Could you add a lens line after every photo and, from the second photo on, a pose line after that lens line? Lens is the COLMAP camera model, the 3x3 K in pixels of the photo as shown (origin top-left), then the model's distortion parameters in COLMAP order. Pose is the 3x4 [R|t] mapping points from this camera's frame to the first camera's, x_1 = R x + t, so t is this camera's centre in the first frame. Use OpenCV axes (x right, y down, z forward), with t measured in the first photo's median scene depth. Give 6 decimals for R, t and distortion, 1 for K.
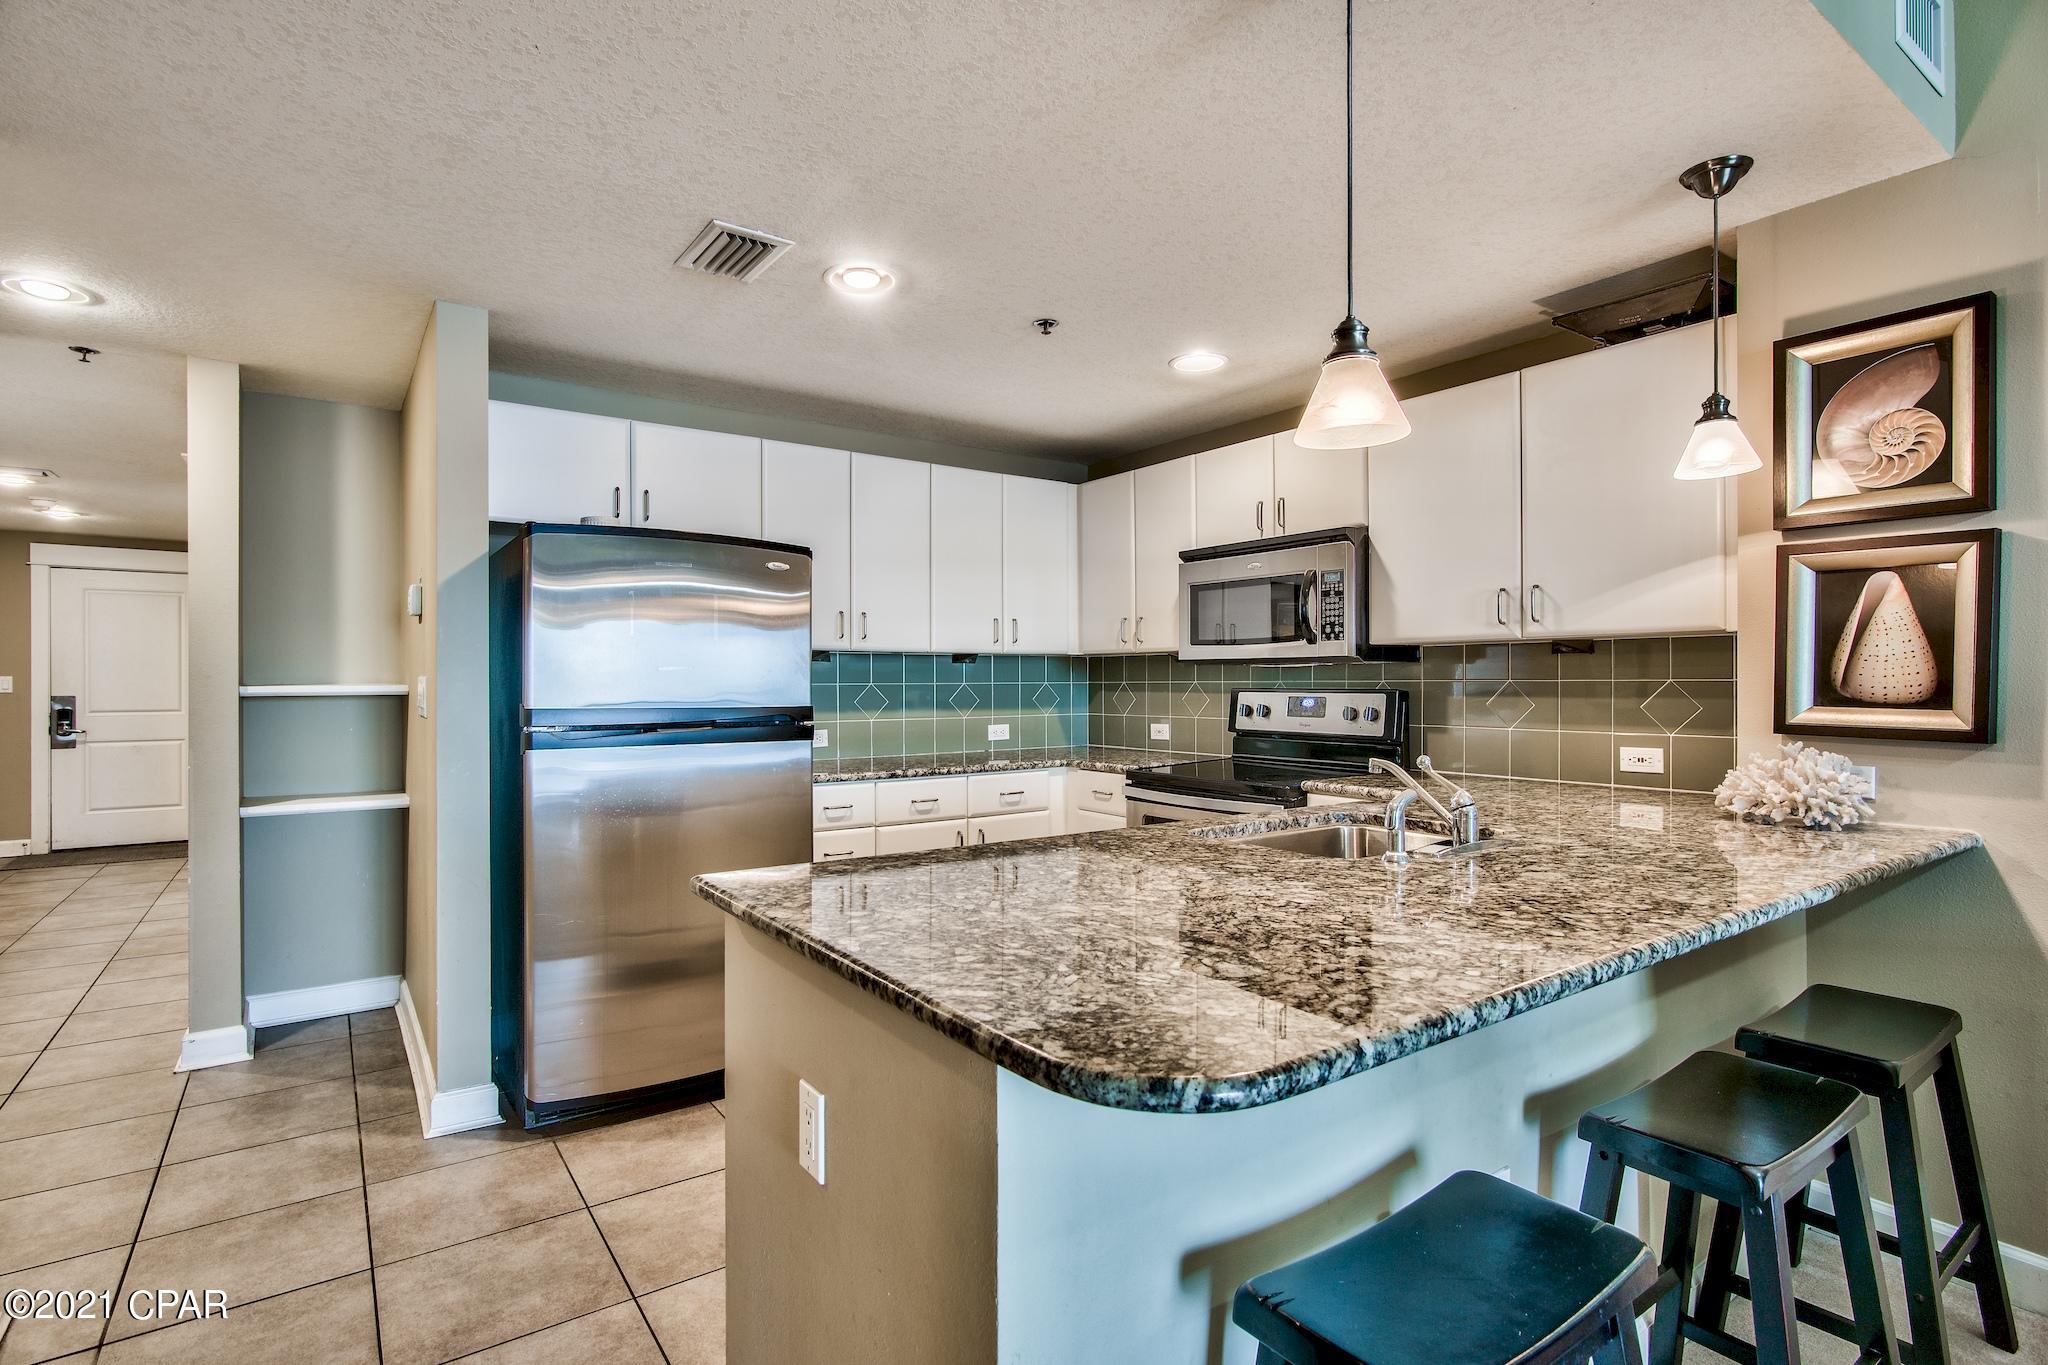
lens RADIAL K [[1014.2, 0, 1022.3], [0, 1014.2, 681.8], [0, 0, 1]] dist [-0.005818, -0.000882]
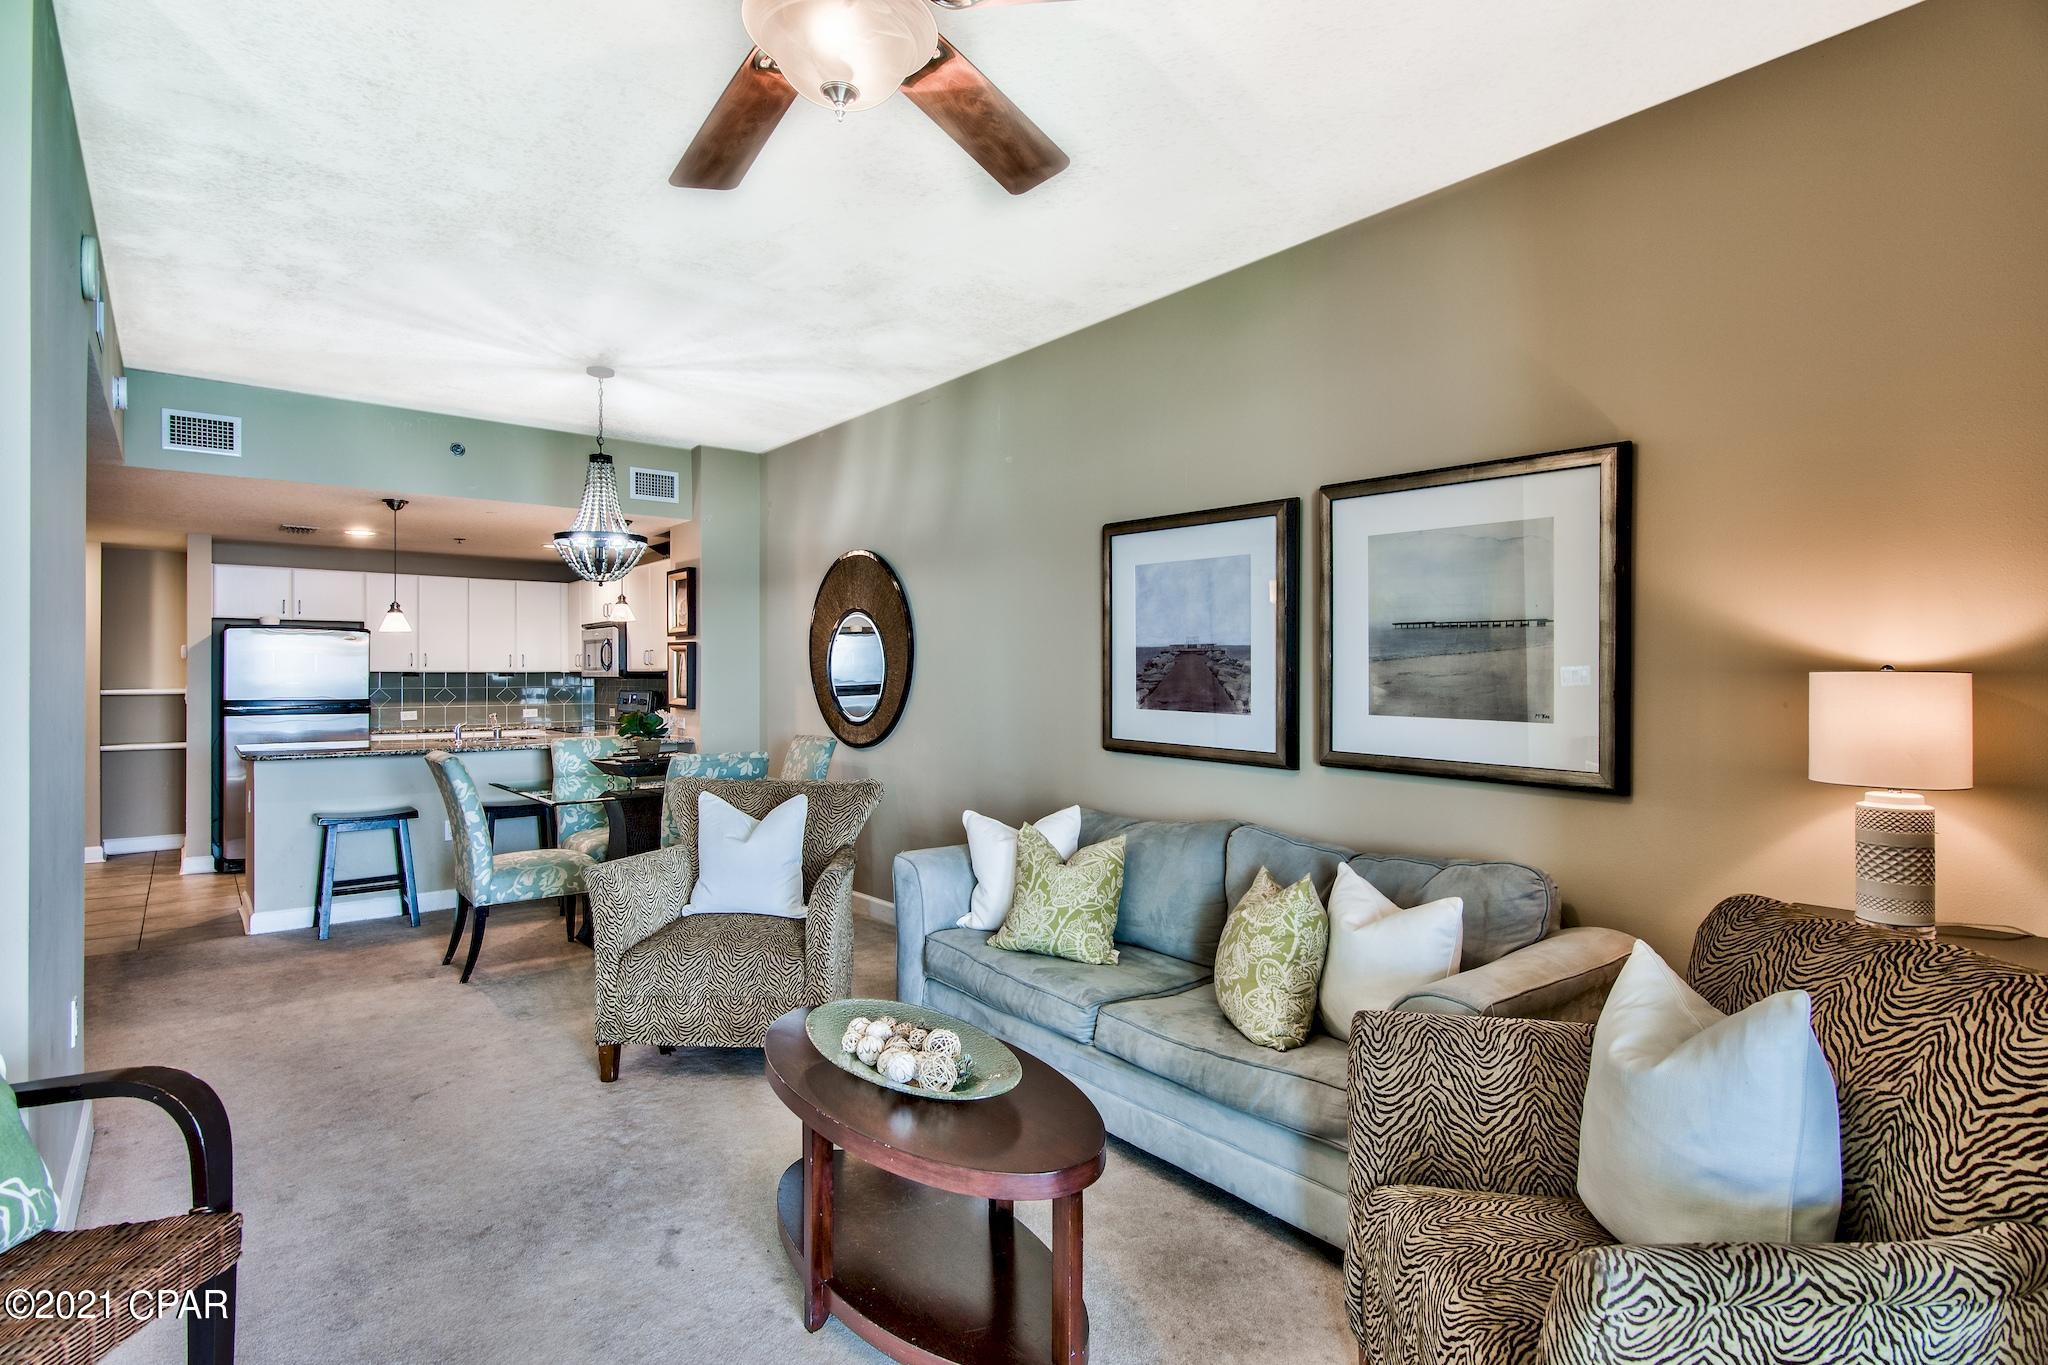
lens RADIAL K [[1014.2, 0, 1028.1], [0, 1014.2, 678.6], [0, 0, 1]] dist [-0.005818, -0.000882]
pose [[0.995226, 0.000017, 0.097594, 1.196753], [-0.000045, 1.000000, 0.000288, -0.025791], [-0.097594, -0.000291, 0.995226, -1.617103]]
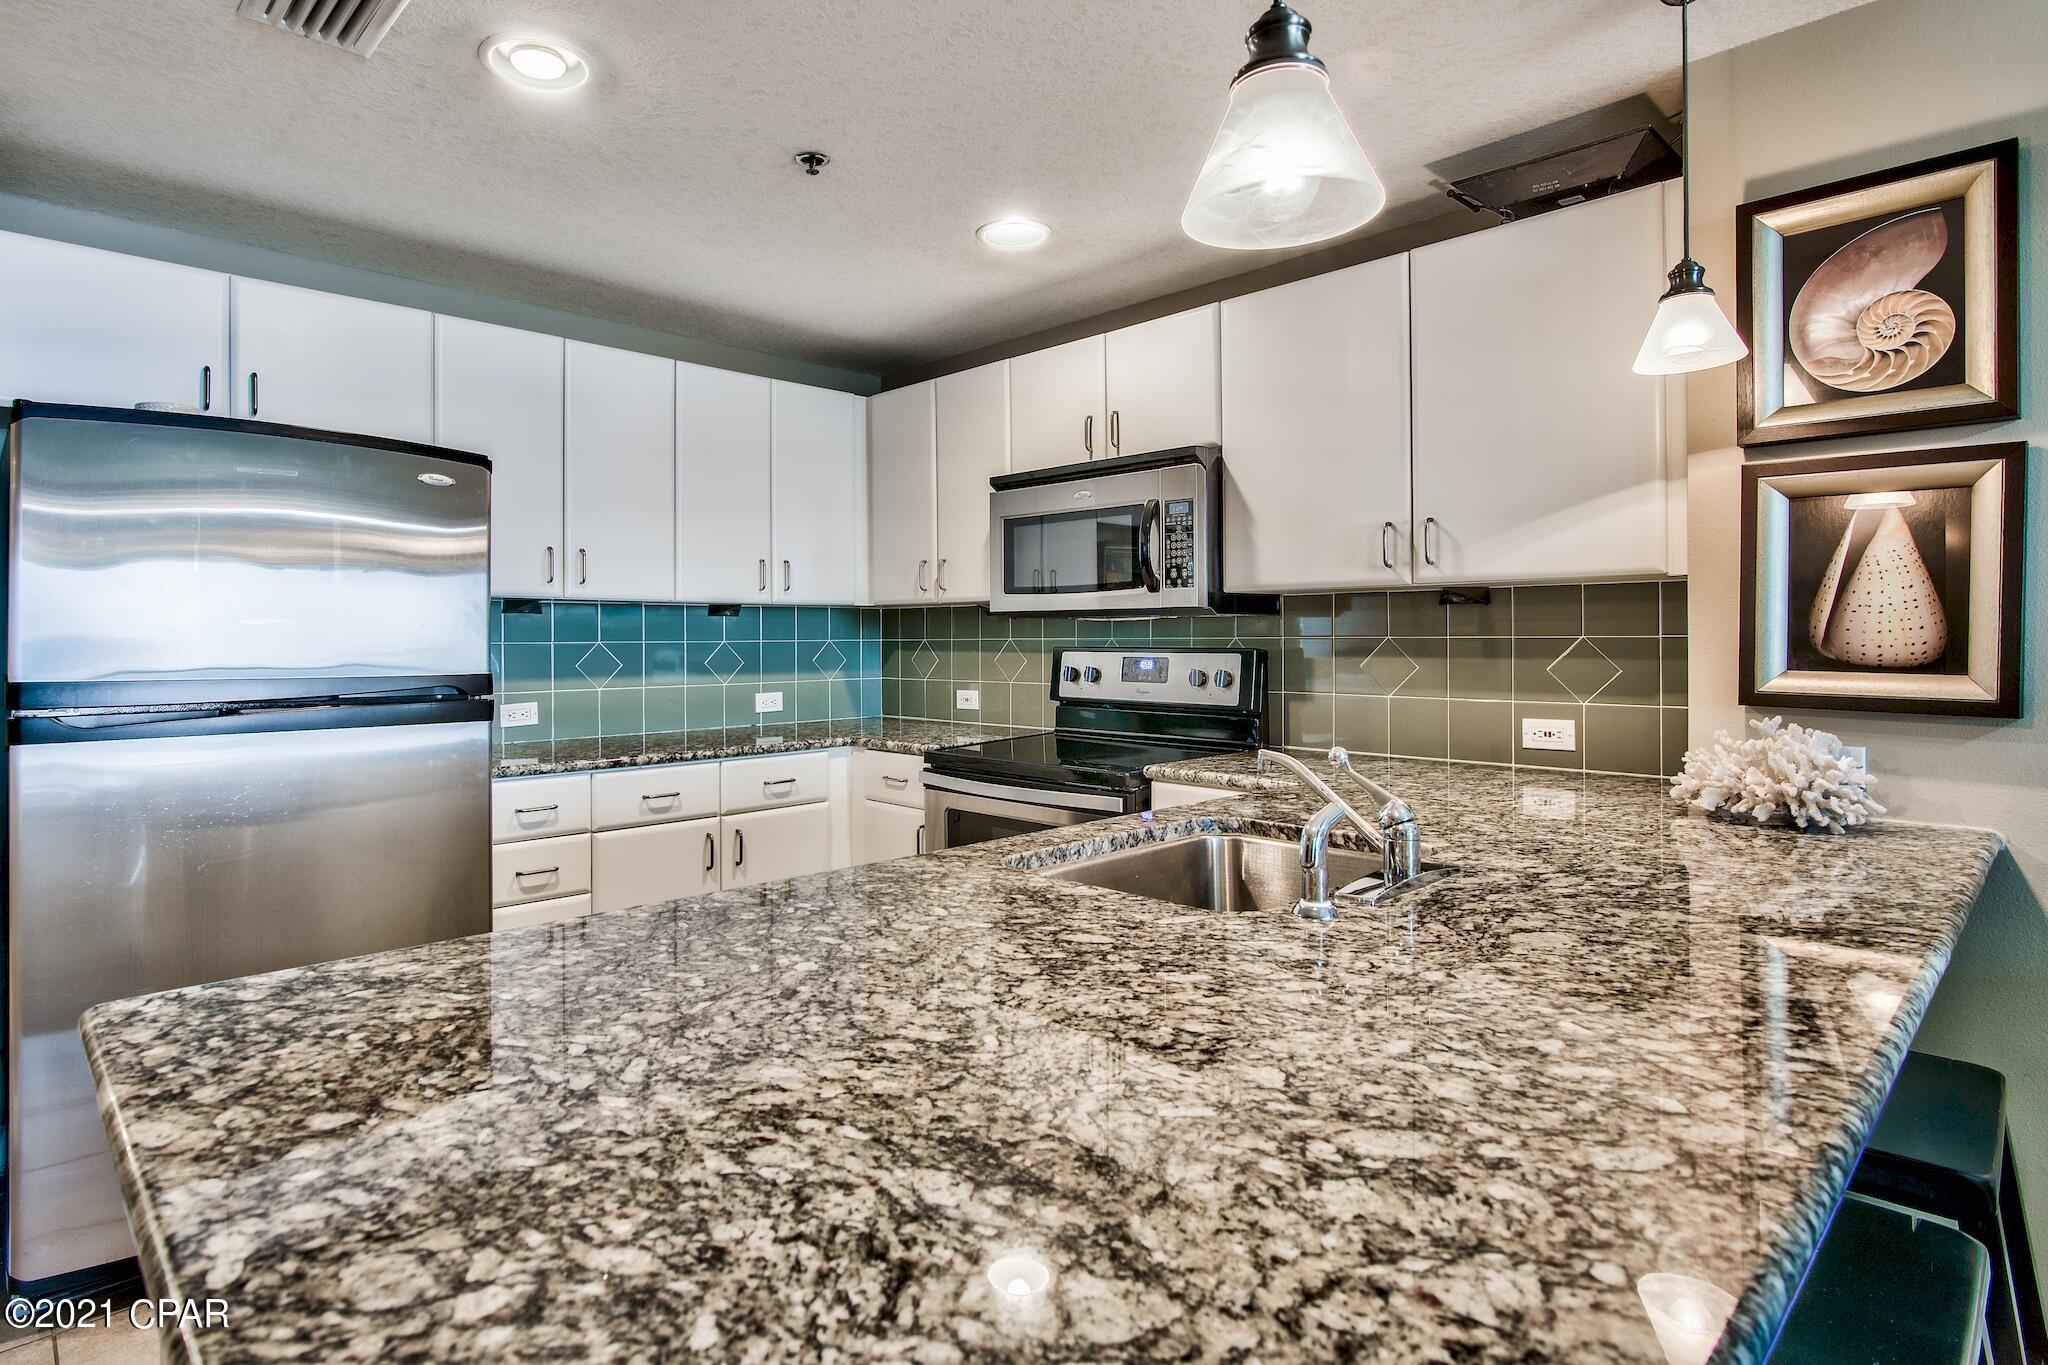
lens RADIAL K [[1014.2, 0, 1028.7], [0, 1014.2, 652.5], [0, 0, 1]] dist [-0.005818, -0.000882]
pose [[0.982305, -0.004906, 0.187223, 0.045316], [0.002206, 0.999891, 0.014625, -0.001664], [-0.187274, -0.013953, 0.982209, 0.273305]]
